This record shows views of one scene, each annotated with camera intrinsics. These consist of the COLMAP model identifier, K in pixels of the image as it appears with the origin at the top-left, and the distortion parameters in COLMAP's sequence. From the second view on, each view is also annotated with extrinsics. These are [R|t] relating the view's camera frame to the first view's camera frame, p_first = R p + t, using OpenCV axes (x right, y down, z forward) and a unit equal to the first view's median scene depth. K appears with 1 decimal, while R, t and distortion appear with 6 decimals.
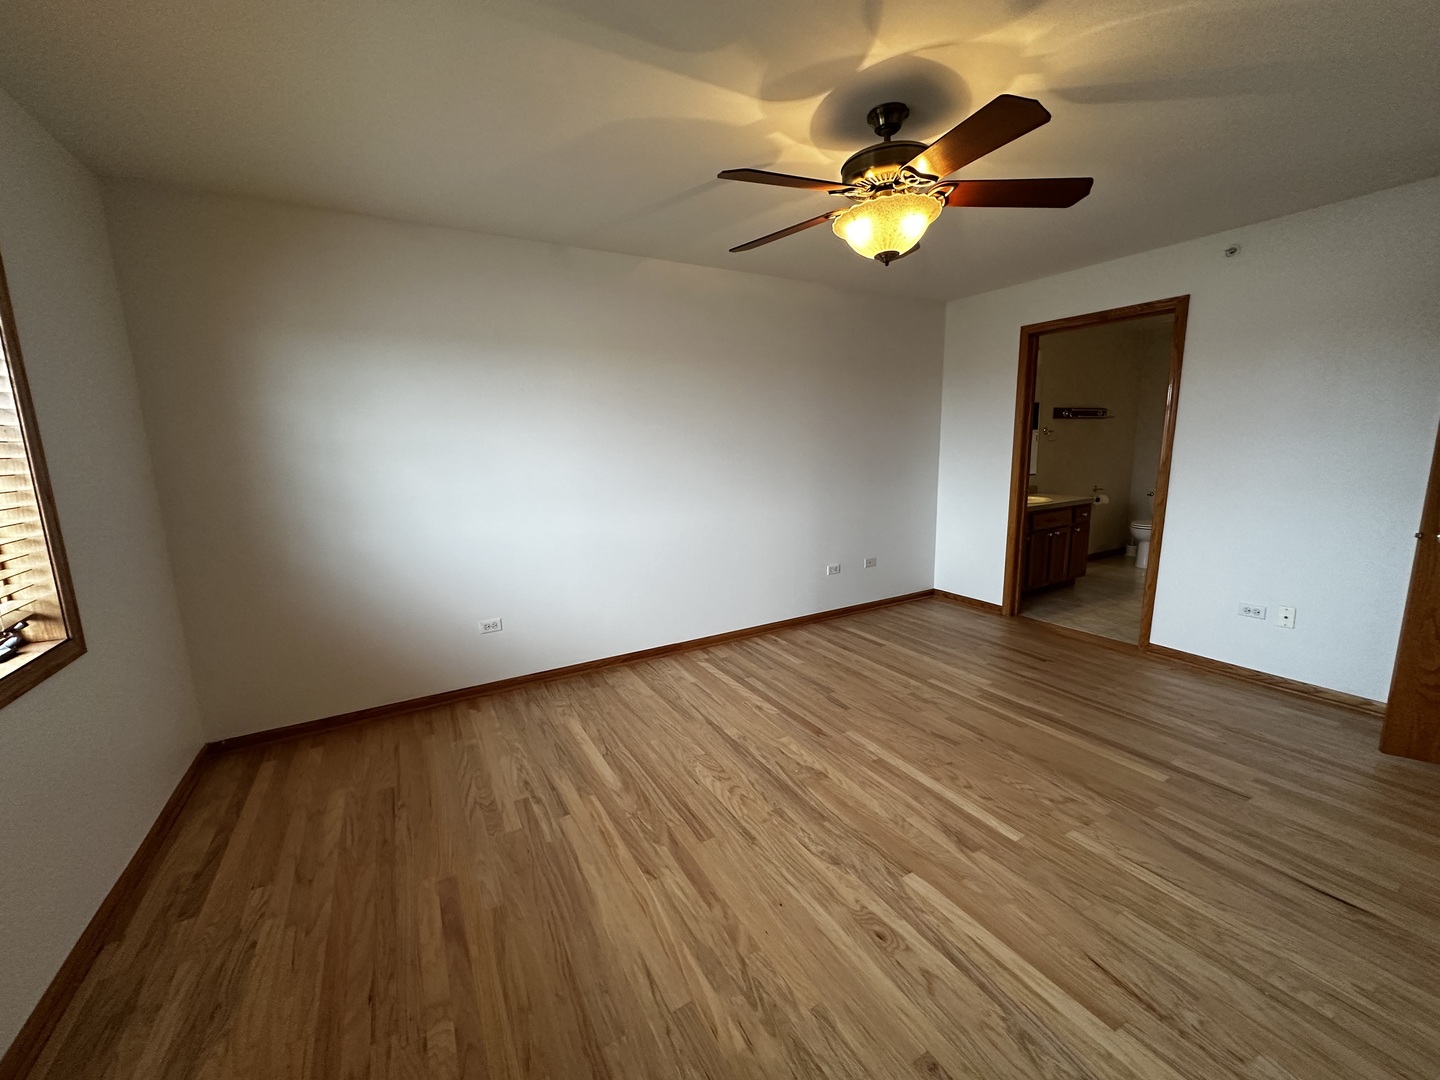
lens RADIAL K [[574.1, 0, 723.5], [0, 574.1, 543.4], [0, 0, 1]] dist [0.001224, -0.000160]
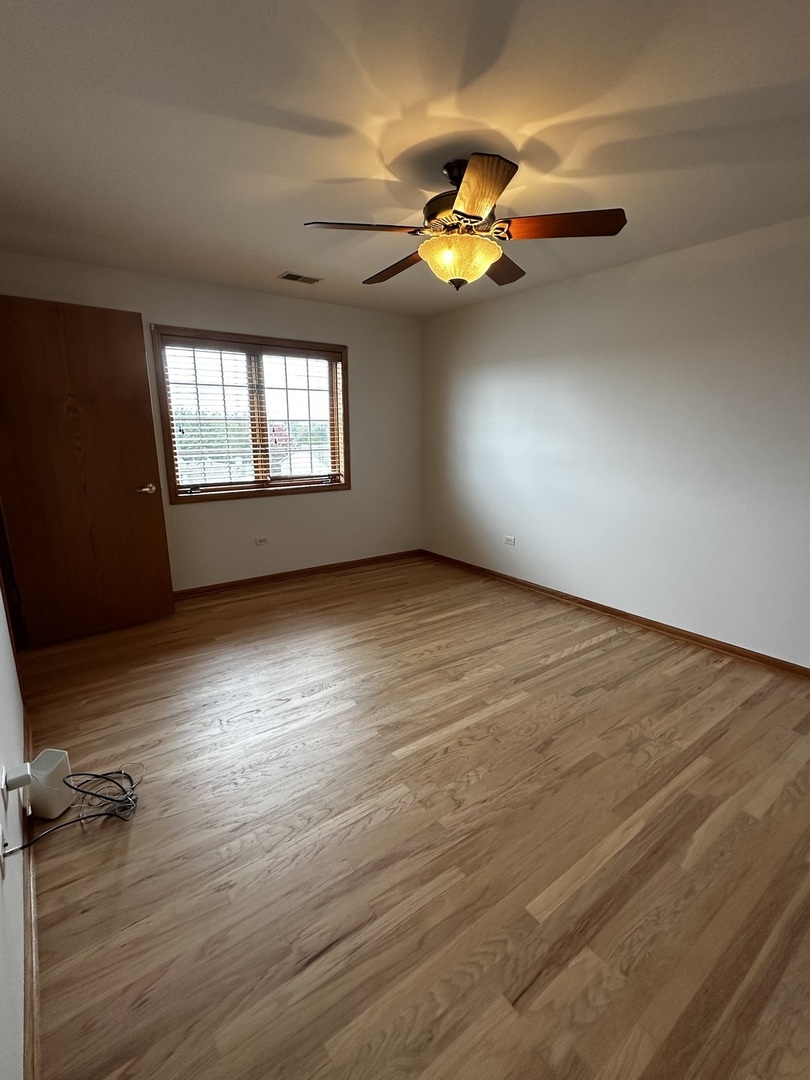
lens RADIAL K [[492.9, 0, 404.6], [0, 492.9, 548.3], [0, 0, 1]] dist [-0.000576, 0.000001]
pose [[0.114010, 0.258126, -0.959361, 1.024745], [-0.180654, 0.954944, 0.235469, -0.124447], [0.976916, 0.146466, 0.155505, 0.564221]]
